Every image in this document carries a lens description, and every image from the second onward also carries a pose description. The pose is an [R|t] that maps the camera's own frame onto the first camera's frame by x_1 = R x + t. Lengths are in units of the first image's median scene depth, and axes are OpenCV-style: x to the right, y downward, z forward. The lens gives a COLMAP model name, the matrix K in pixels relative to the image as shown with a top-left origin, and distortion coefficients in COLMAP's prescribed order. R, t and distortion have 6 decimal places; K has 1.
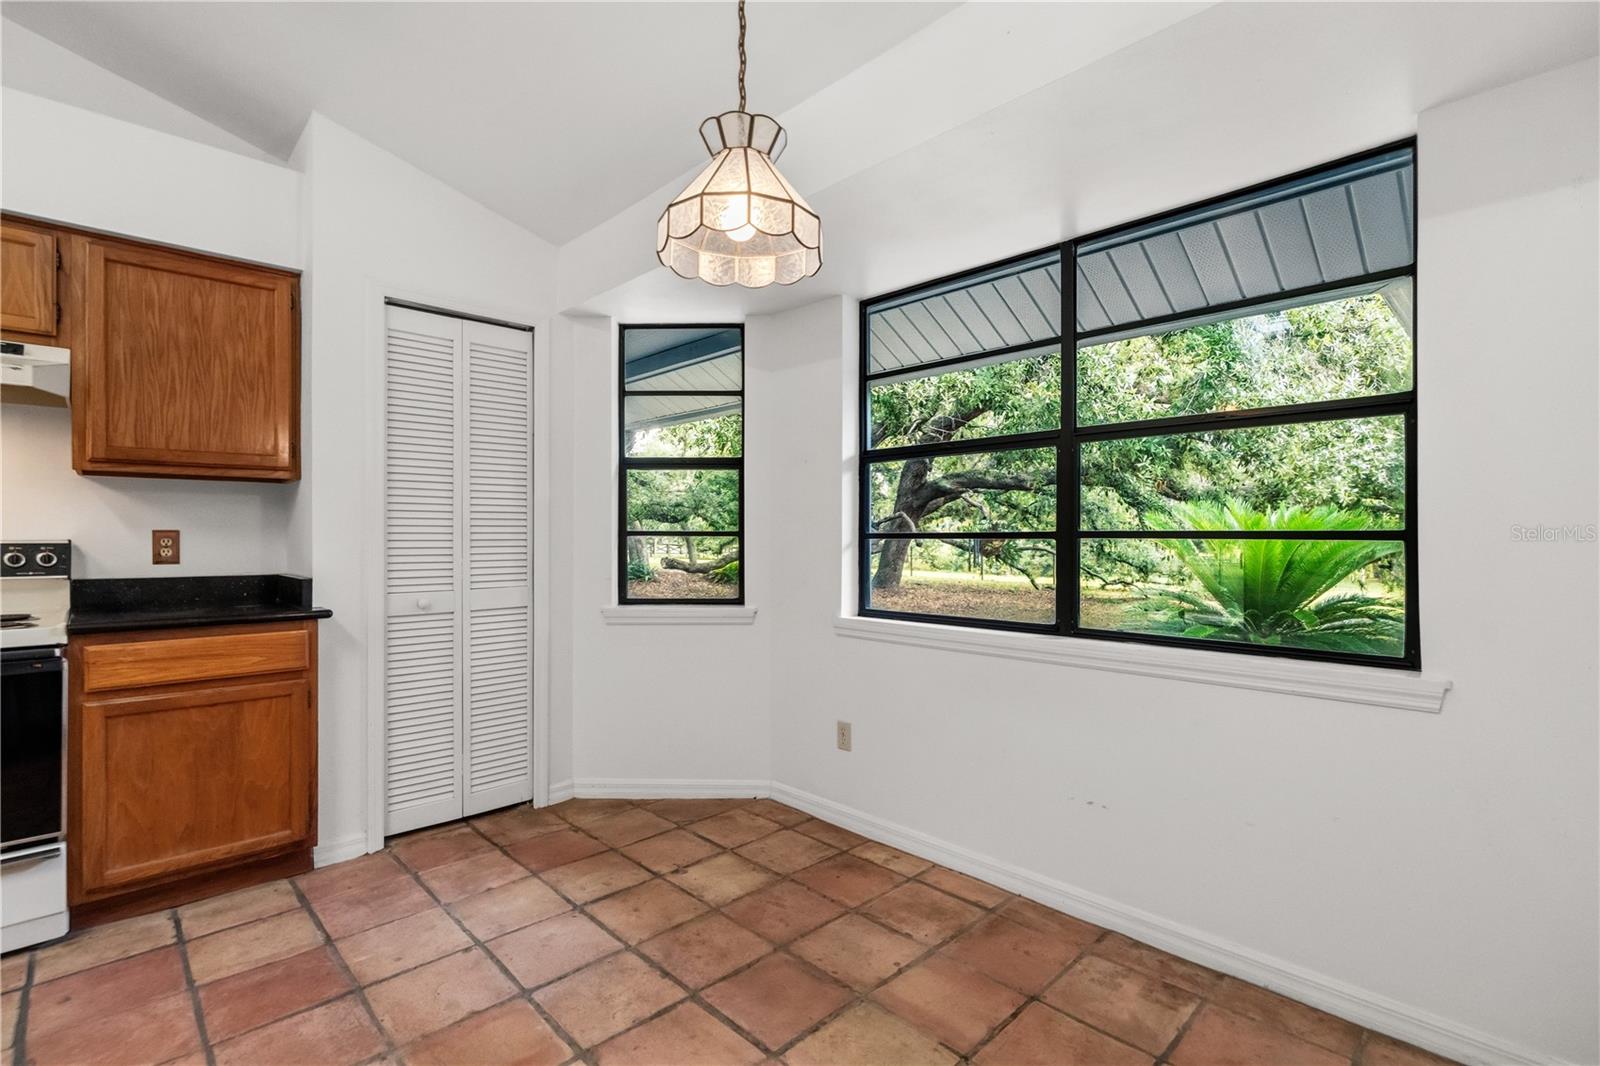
lens RADIAL K [[728.5, 0, 790.7], [0, 728.5, 538.8], [0, 0, 1]] dist [-0.009878, 0.002715]
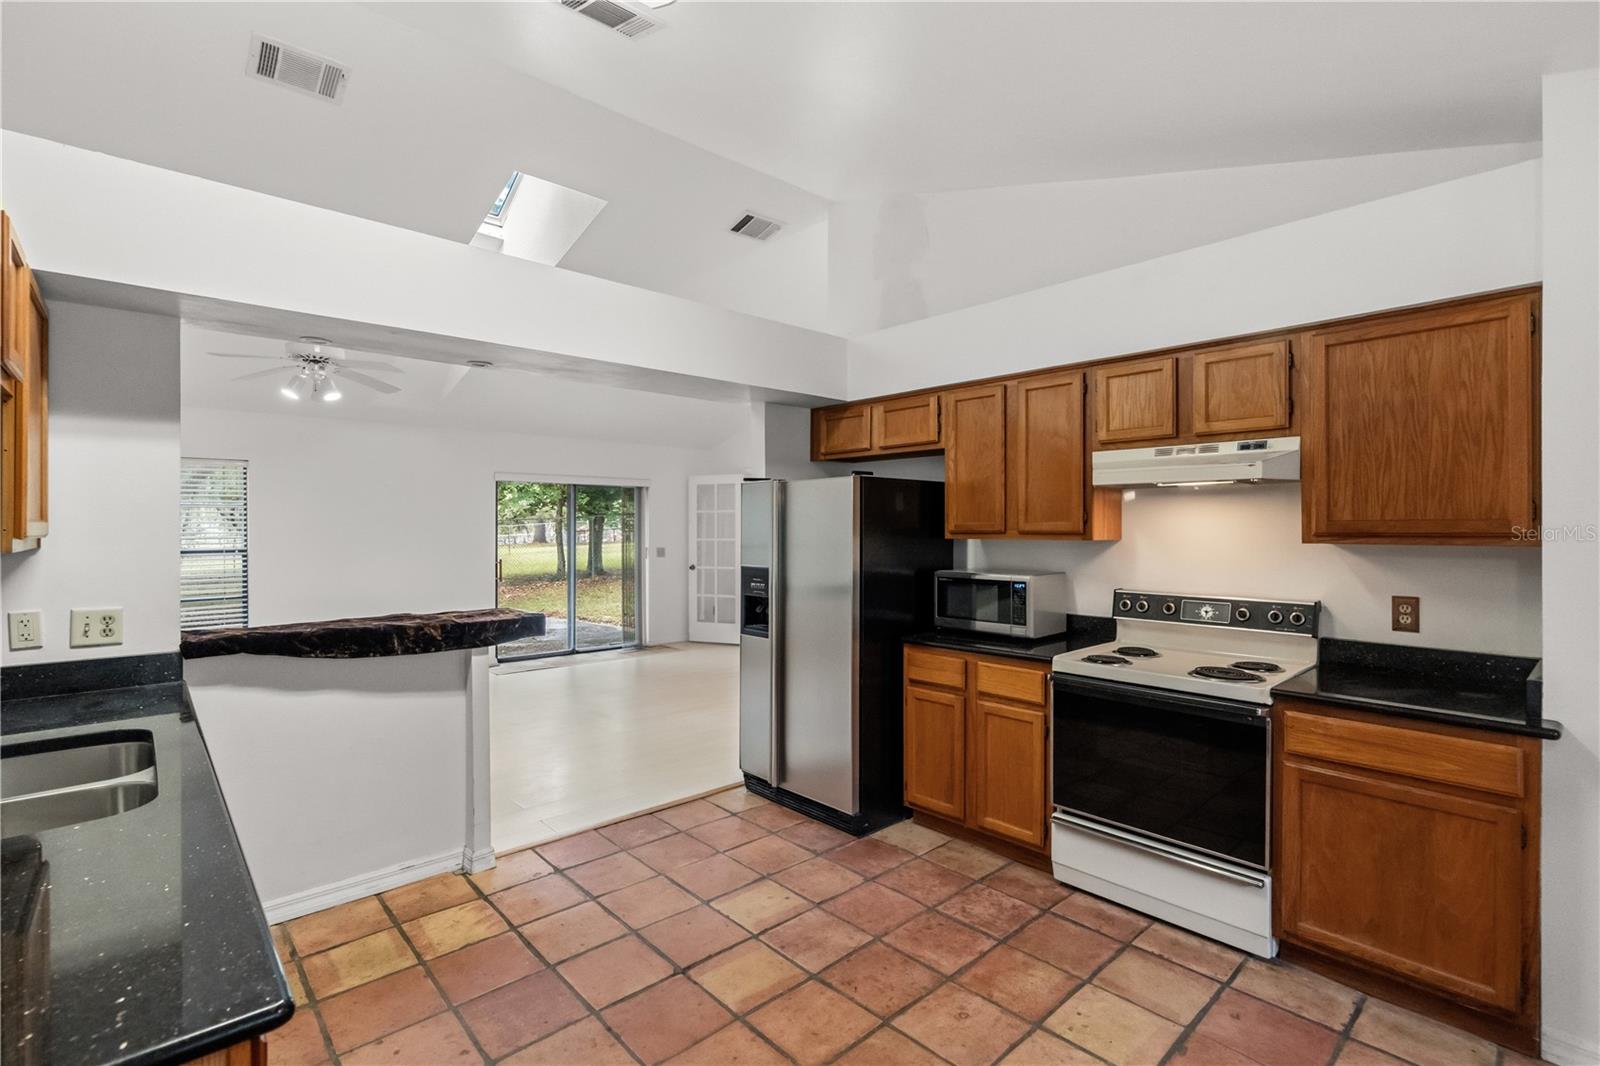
lens RADIAL K [[728.5, 0, 804.6], [0, 728.5, 529.2], [0, 0, 1]] dist [-0.009878, 0.002715]
pose [[-0.026015, 0.001332, -0.999661, 0.136926], [-0.002999, 0.999995, 0.001410, -0.112164], [0.999657, 0.003035, -0.026011, 0.251213]]
